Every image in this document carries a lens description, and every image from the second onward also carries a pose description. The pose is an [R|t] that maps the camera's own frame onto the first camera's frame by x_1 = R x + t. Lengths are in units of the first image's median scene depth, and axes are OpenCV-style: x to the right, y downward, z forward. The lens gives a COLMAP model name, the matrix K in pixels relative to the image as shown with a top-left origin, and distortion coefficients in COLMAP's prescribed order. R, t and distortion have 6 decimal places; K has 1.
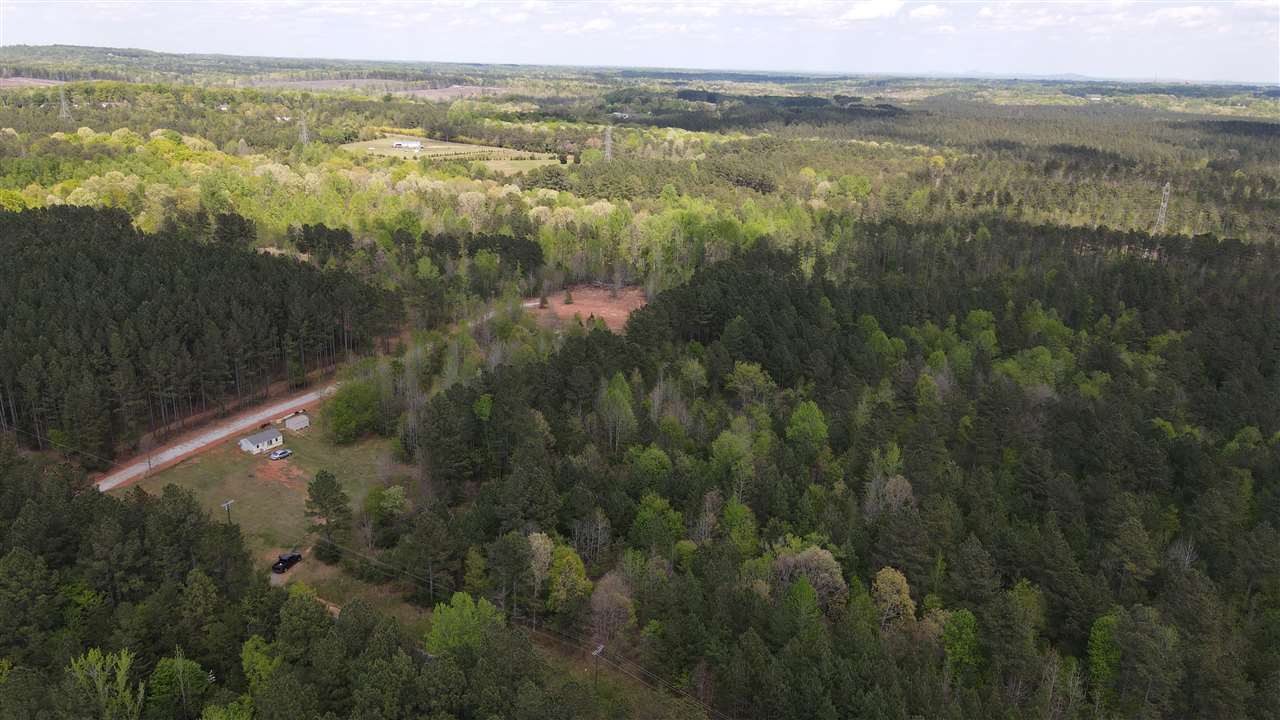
lens RADIAL K [[931.6, 0, 640.0], [0, 931.6, 360.0], [0, 0, 1]] dist [0.000814, 0.007008]
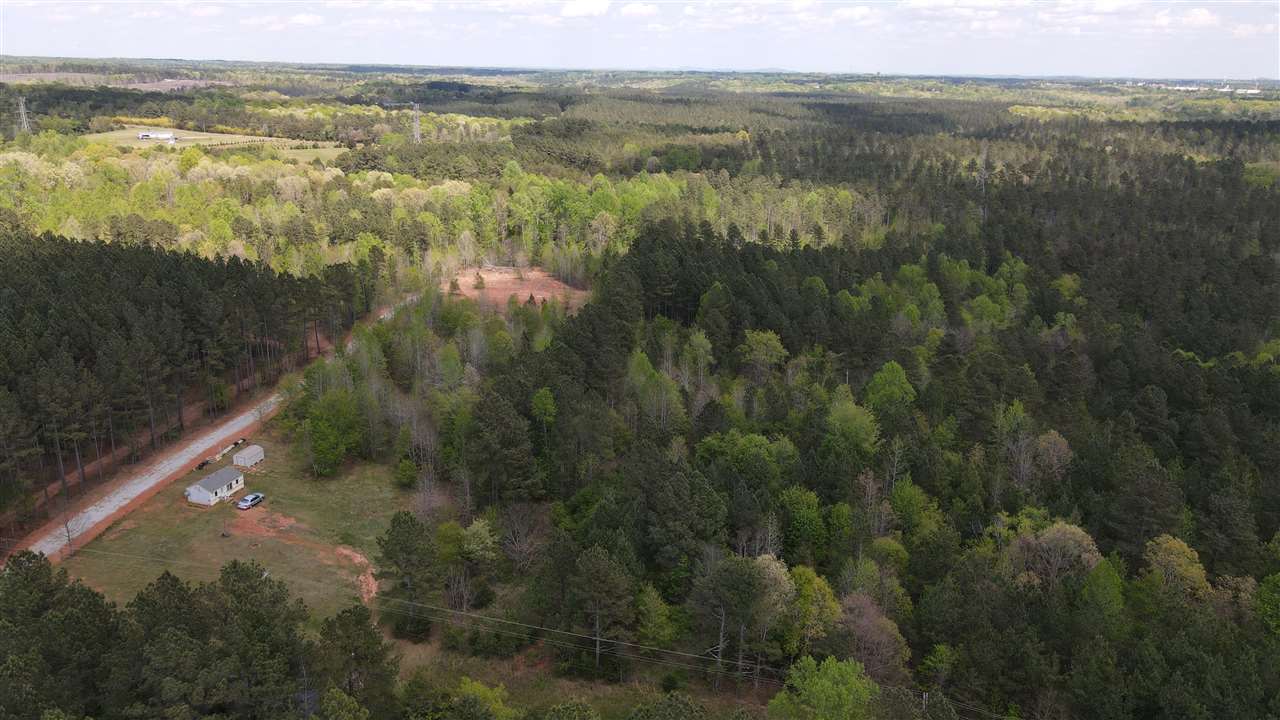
lens RADIAL K [[928.0, 0, 640.0], [0, 928.0, 360.0], [0, 0, 1]] dist [0.010385, 0.008312]
pose [[0.960611, -0.090576, 0.262723, -0.112726], [0.089585, 0.995854, 0.015771, 0.003287], [-0.263062, 0.008387, 0.964742, 0.090667]]
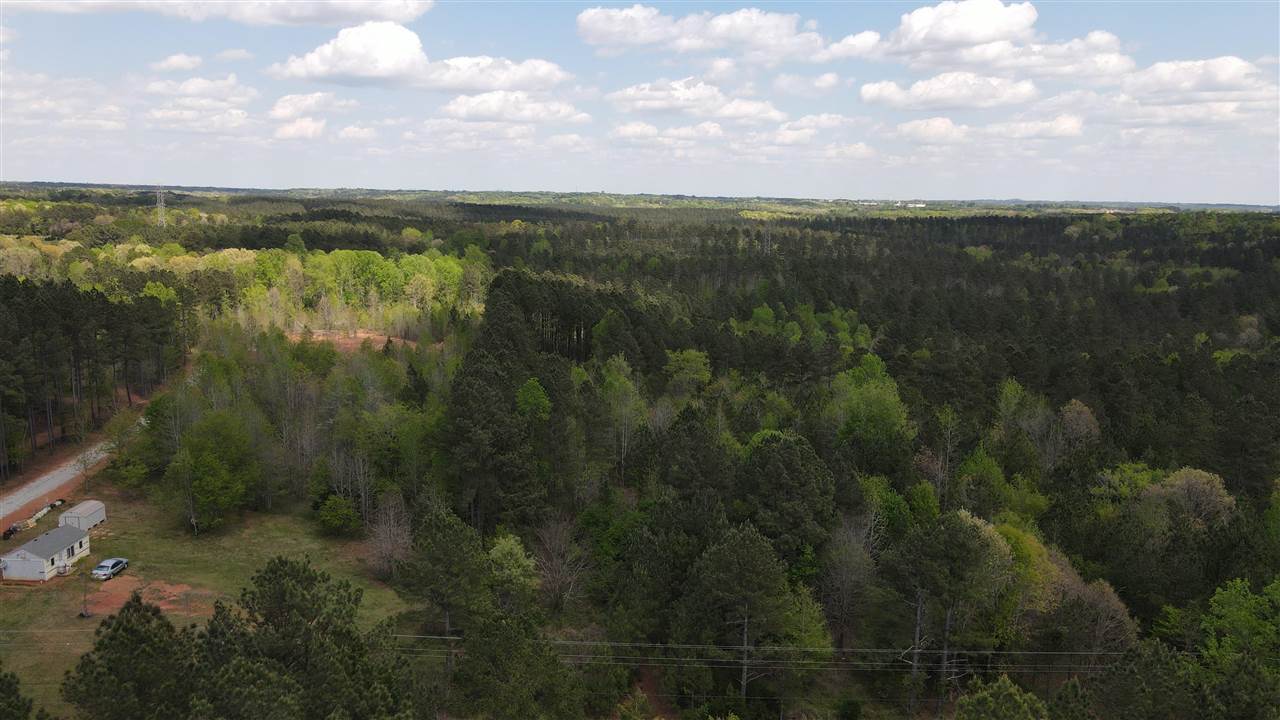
lens RADIAL K [[931.6, 0, 640.0], [0, 931.6, 360.0], [0, 0, 1]] dist [0.000814, 0.007008]
pose [[0.843784, -0.102507, 0.526802, -0.162861], [0.164586, 0.983717, -0.072203, 0.030879], [-0.510823, 0.147628, 0.846916, 0.177863]]
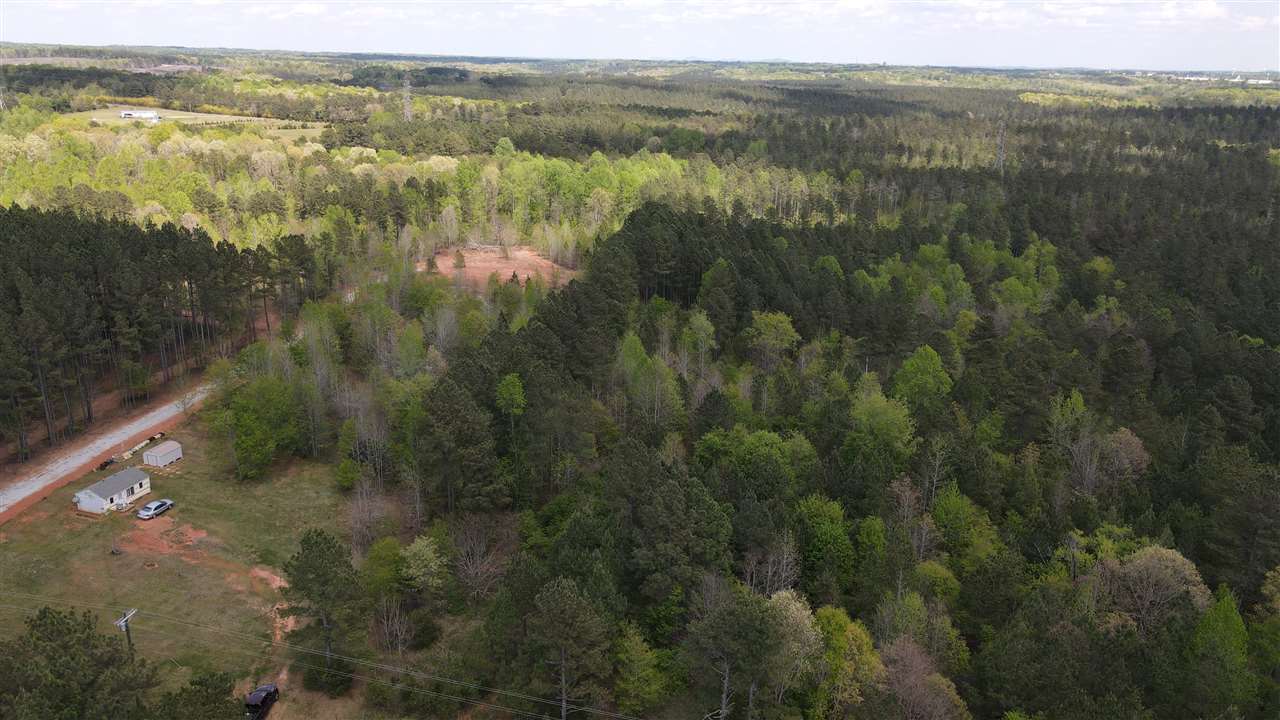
lens RADIAL K [[928.0, 0, 640.0], [0, 928.0, 360.0], [0, 0, 1]] dist [0.010385, 0.008312]
pose [[0.961879, -0.088782, 0.258664, -0.095196], [0.085347, 0.996050, 0.024500, 0.007376], [-0.259818, -0.001490, 0.965657, 0.139697]]
